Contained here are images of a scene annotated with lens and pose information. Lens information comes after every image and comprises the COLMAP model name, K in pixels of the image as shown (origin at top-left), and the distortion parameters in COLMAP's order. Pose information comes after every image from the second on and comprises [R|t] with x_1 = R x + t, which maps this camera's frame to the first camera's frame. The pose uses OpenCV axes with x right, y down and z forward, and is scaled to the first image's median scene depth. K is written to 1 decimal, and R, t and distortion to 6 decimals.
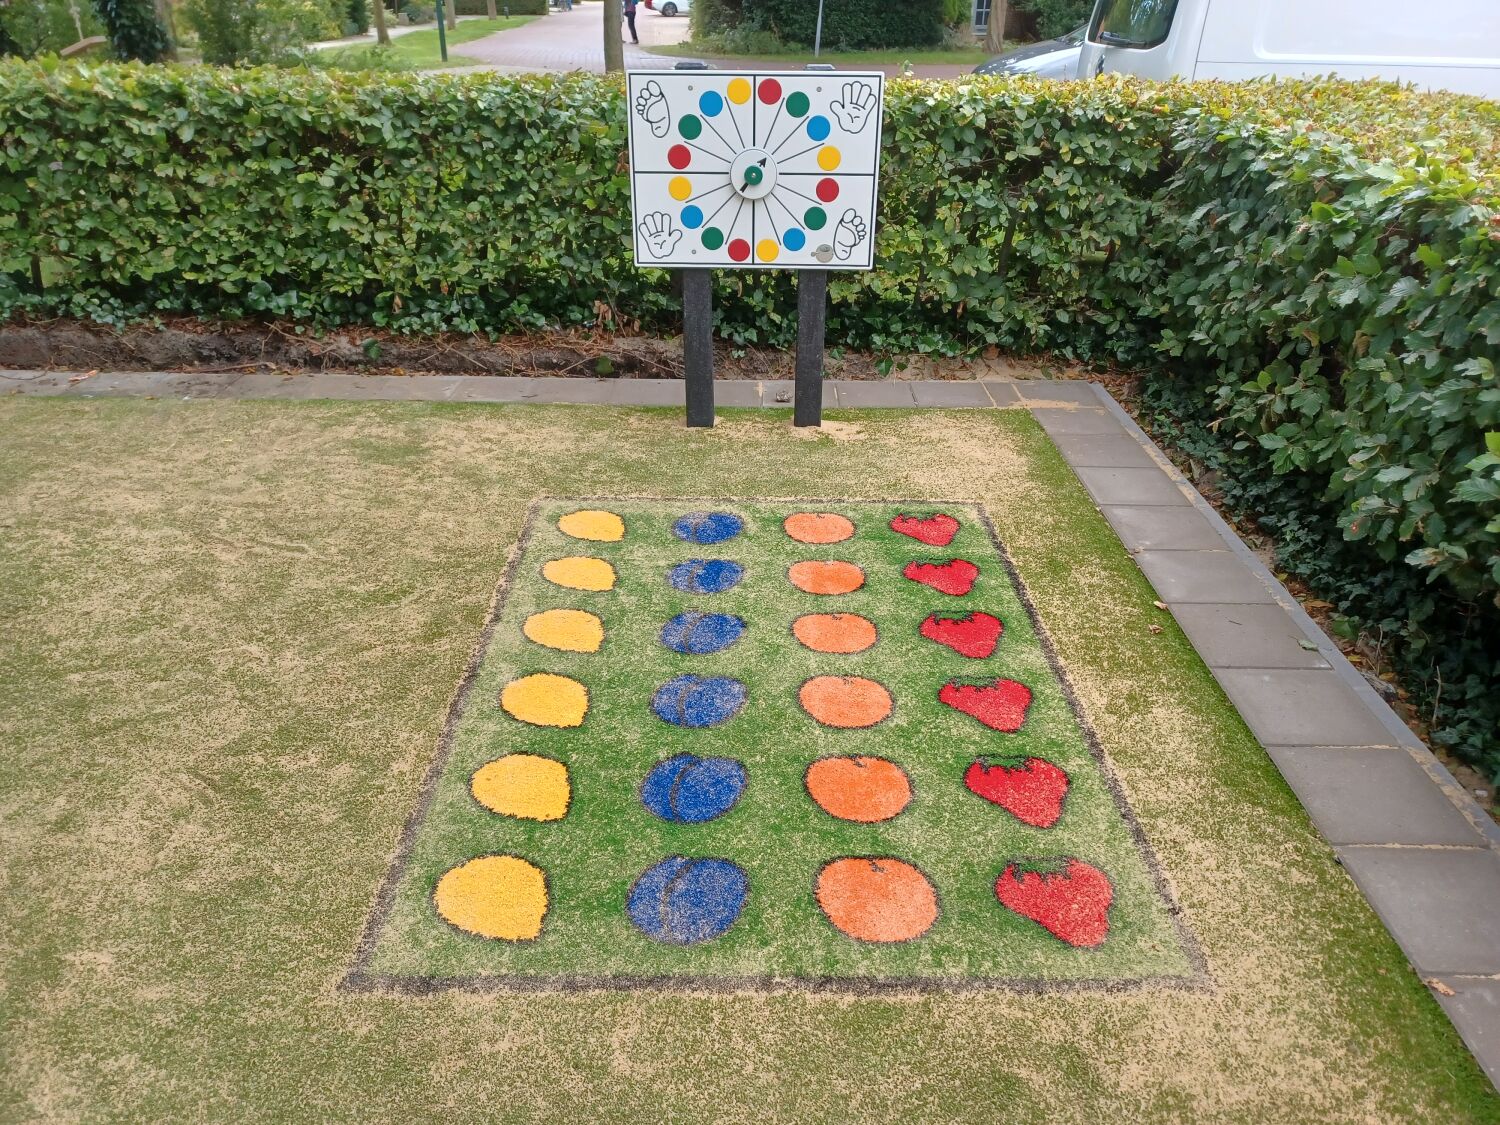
lens RADIAL K [[1097.1, 0, 744.5], [0, 1097.1, 587.1], [0, 0, 1]] dist [0.043980, -0.023139]
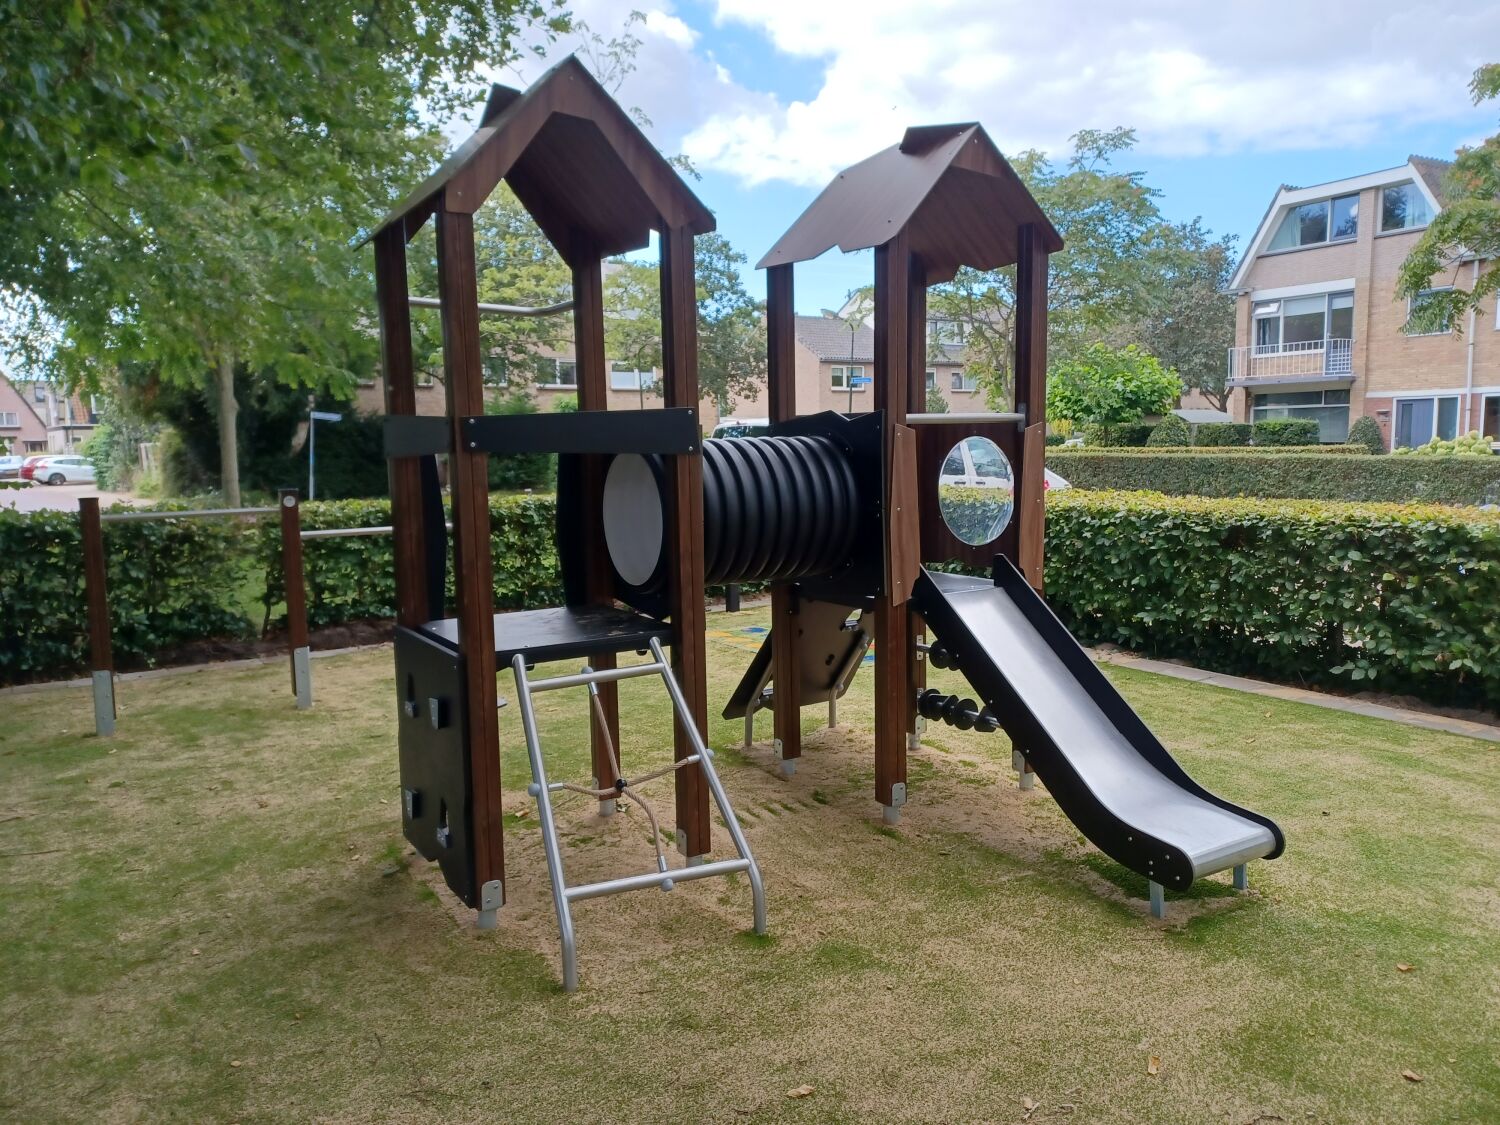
lens RADIAL K [[1097.1, 0, 739.4], [0, 1097.1, 565.6], [0, 0, 1]] dist [0.043980, -0.023139]
pose [[0.833846, -0.082616, 0.545779, -1.189416], [0.284555, 0.911572, -0.296758, 0.460276], [-0.473000, 0.402755, 0.783620, -0.909062]]
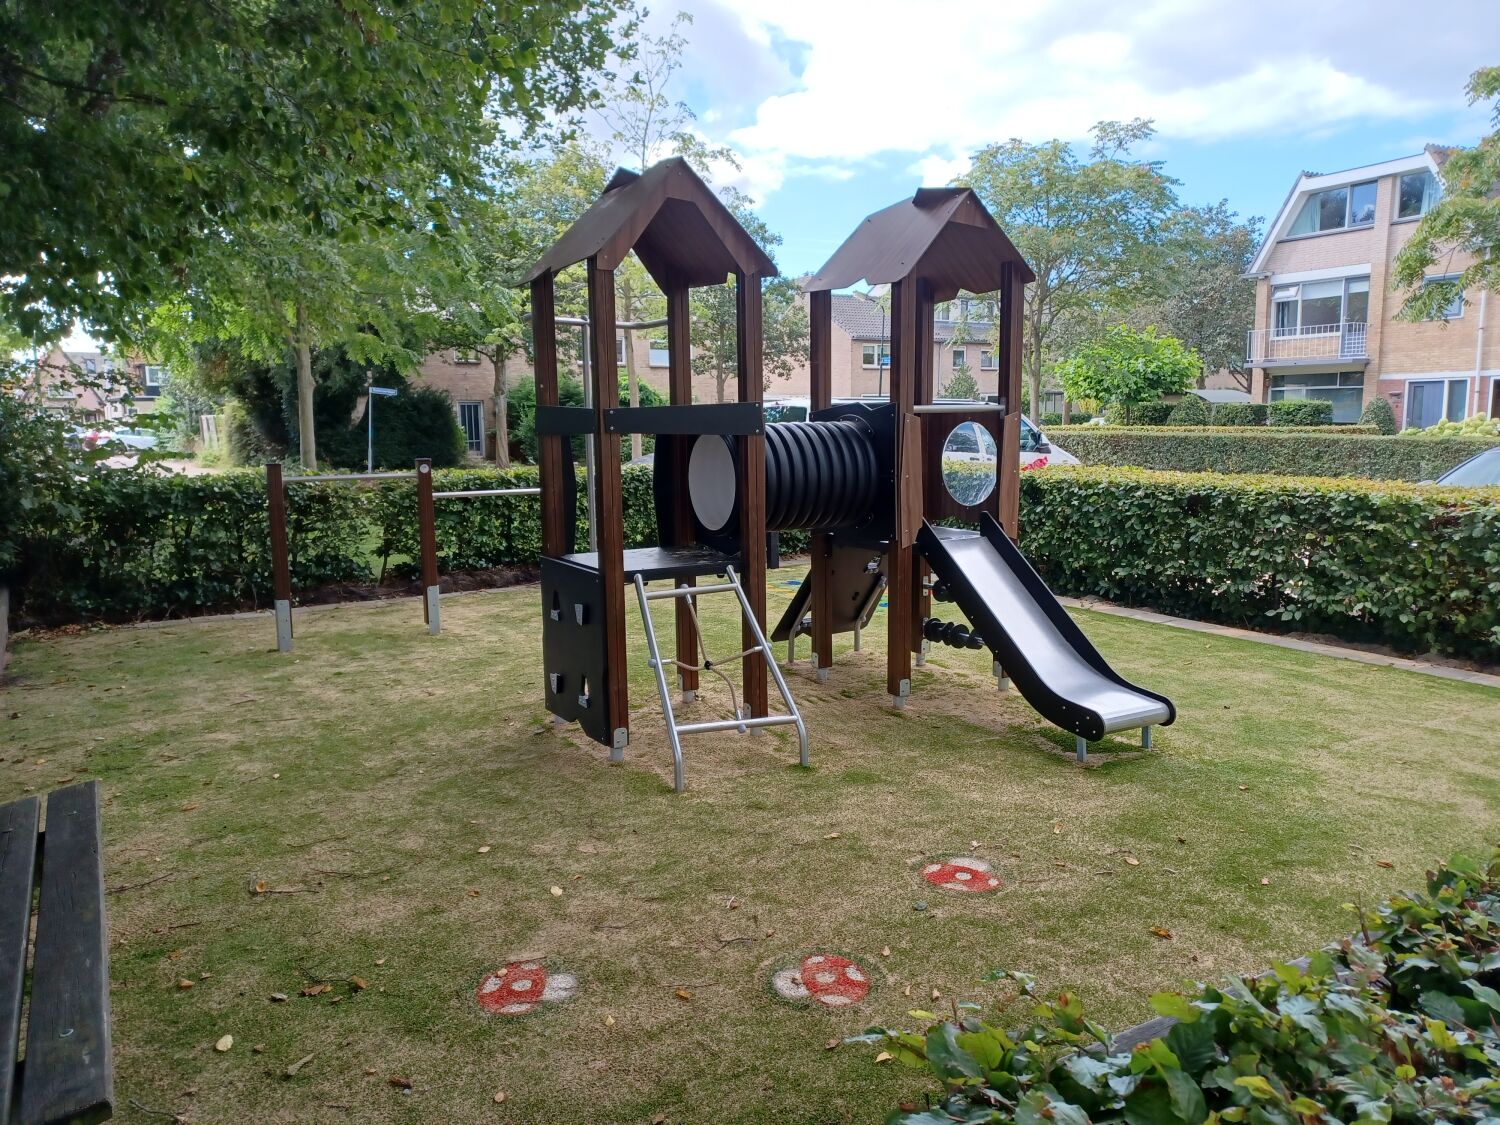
lens RADIAL K [[1097.1, 0, 739.2], [0, 1097.1, 564.7], [0, 0, 1]] dist [0.043980, -0.023139]
pose [[0.848679, -0.085788, 0.521905, -1.413179], [0.267672, 0.920728, -0.283922, 0.588700], [-0.456176, 0.380658, 0.804365, -1.171120]]
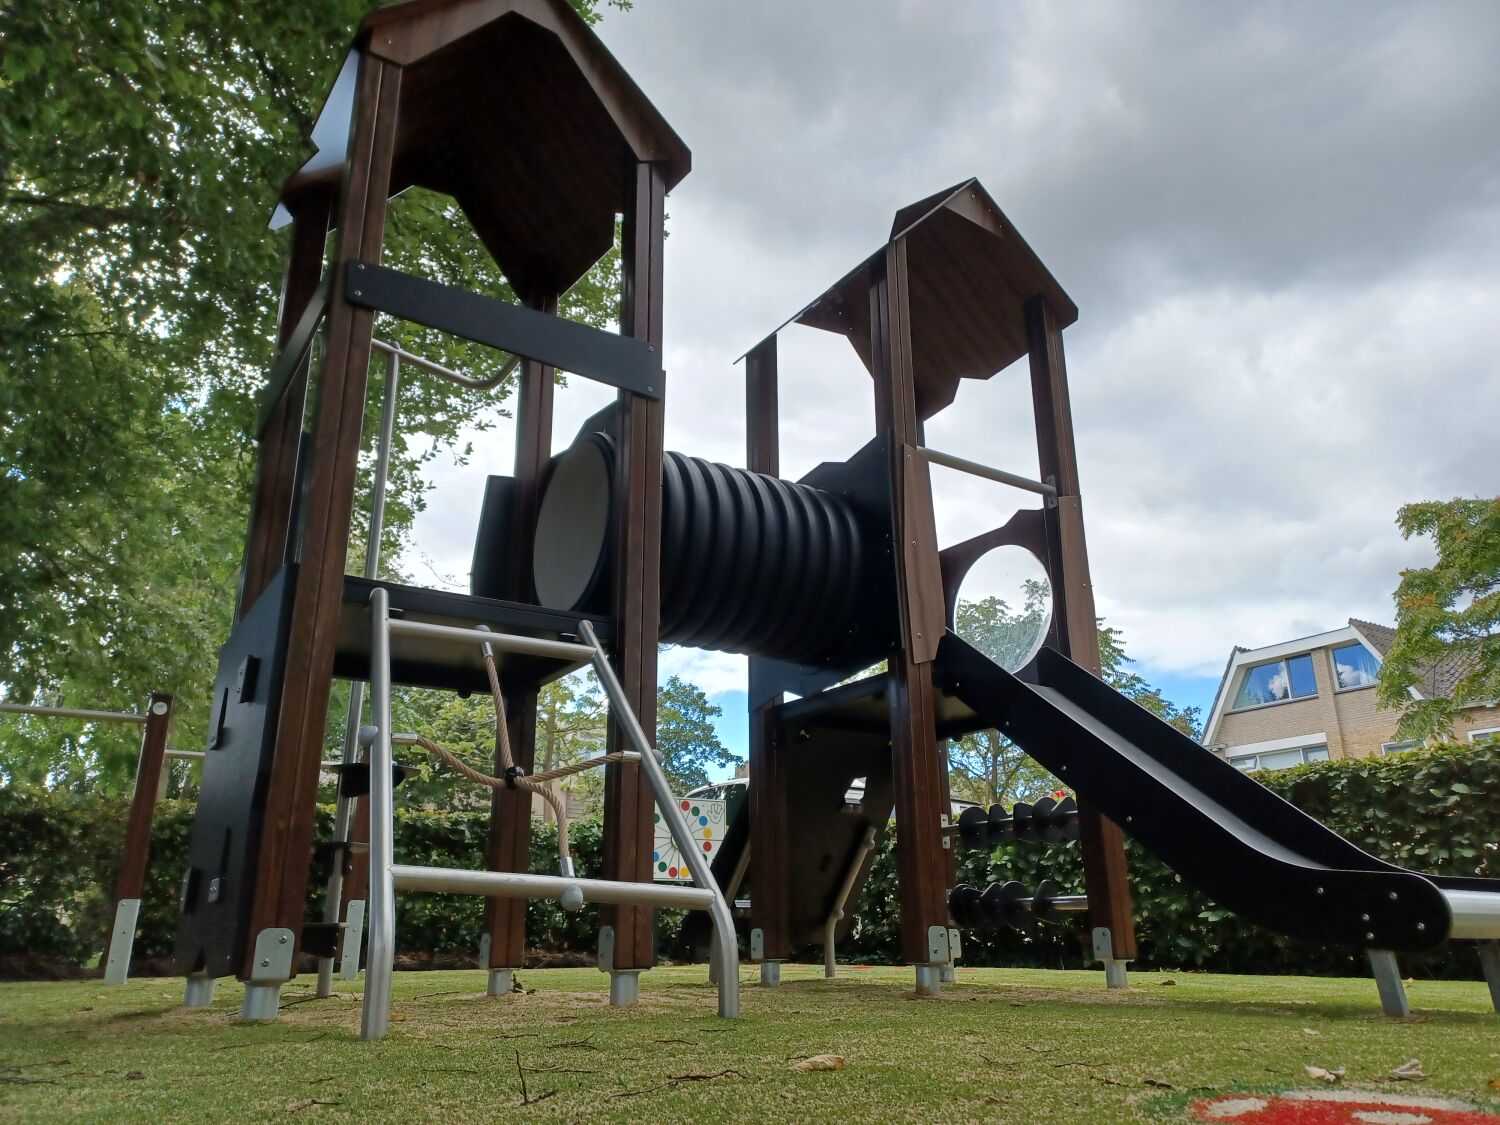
lens RADIAL K [[1097.1, 0, 750.4], [0, 1097.1, 554.5], [0, 0, 1]] dist [0.043980, -0.023139]
pose [[0.814294, 0.186815, 0.549569, -1.043472], [0.287726, 0.692380, -0.661683, 0.650424], [-0.504122, 0.696930, 0.510049, -0.549259]]
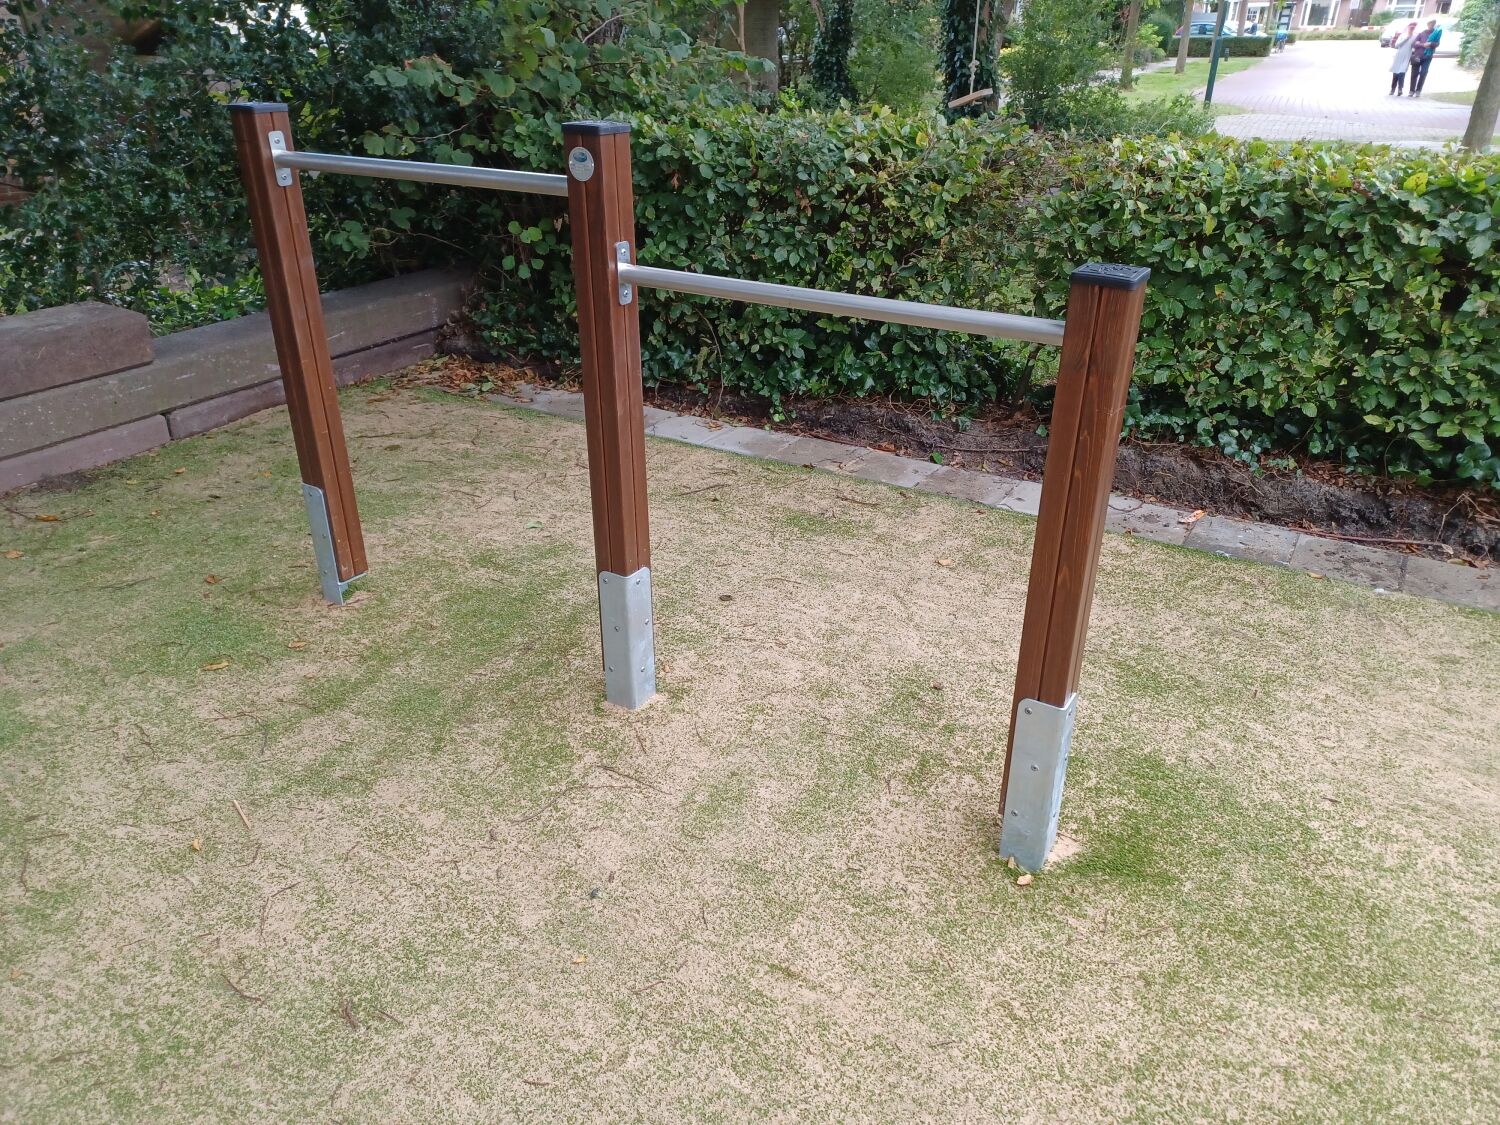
lens RADIAL K [[1097.1, 0, 739.7], [0, 1097.1, 571.3], [0, 0, 1]] dist [0.043980, -0.023139]
pose [[0.862431, 0.223516, -0.454152, -0.540850], [-0.241486, 0.970220, 0.018924, -0.092910], [0.444857, 0.093351, 0.890723, 0.137048]]
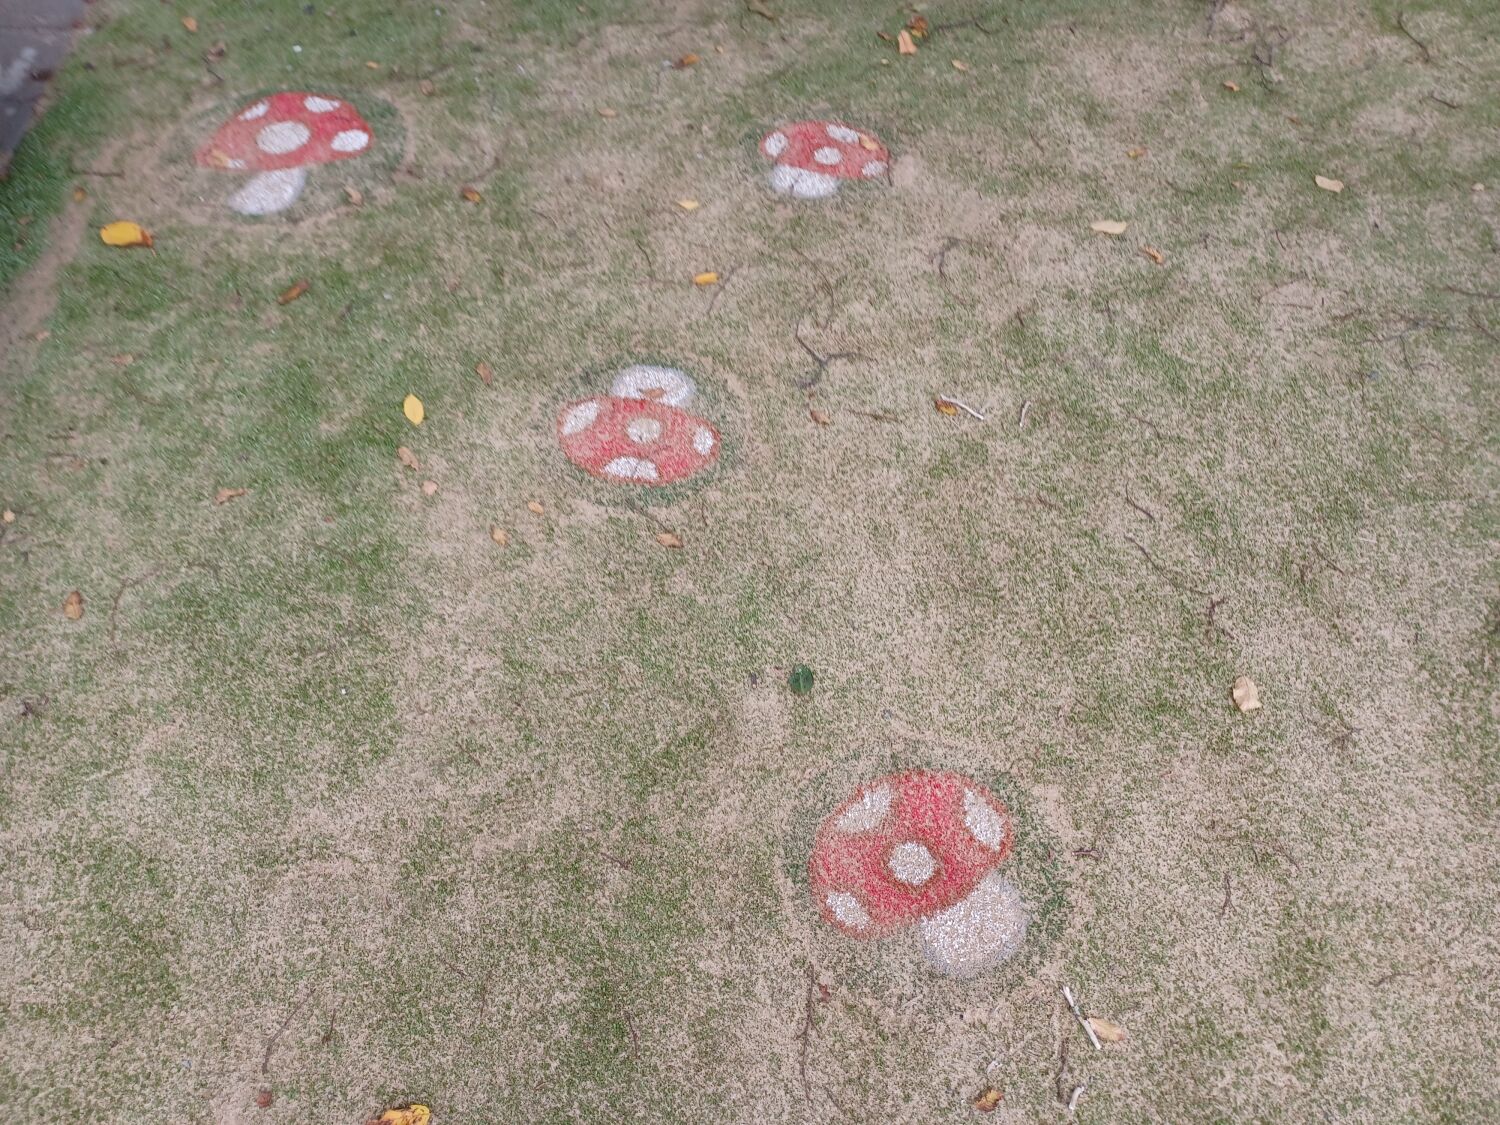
lens RADIAL K [[1097.1, 0, 752.3], [0, 1097.1, 563.3], [0, 0, 1]] dist [0.043980, -0.023139]
pose [[0.130862, 0.798350, -0.587803, -0.684421], [-0.490087, 0.567485, 0.661646, 0.365958], [0.861795, 0.201490, 0.465523, -0.641681]]
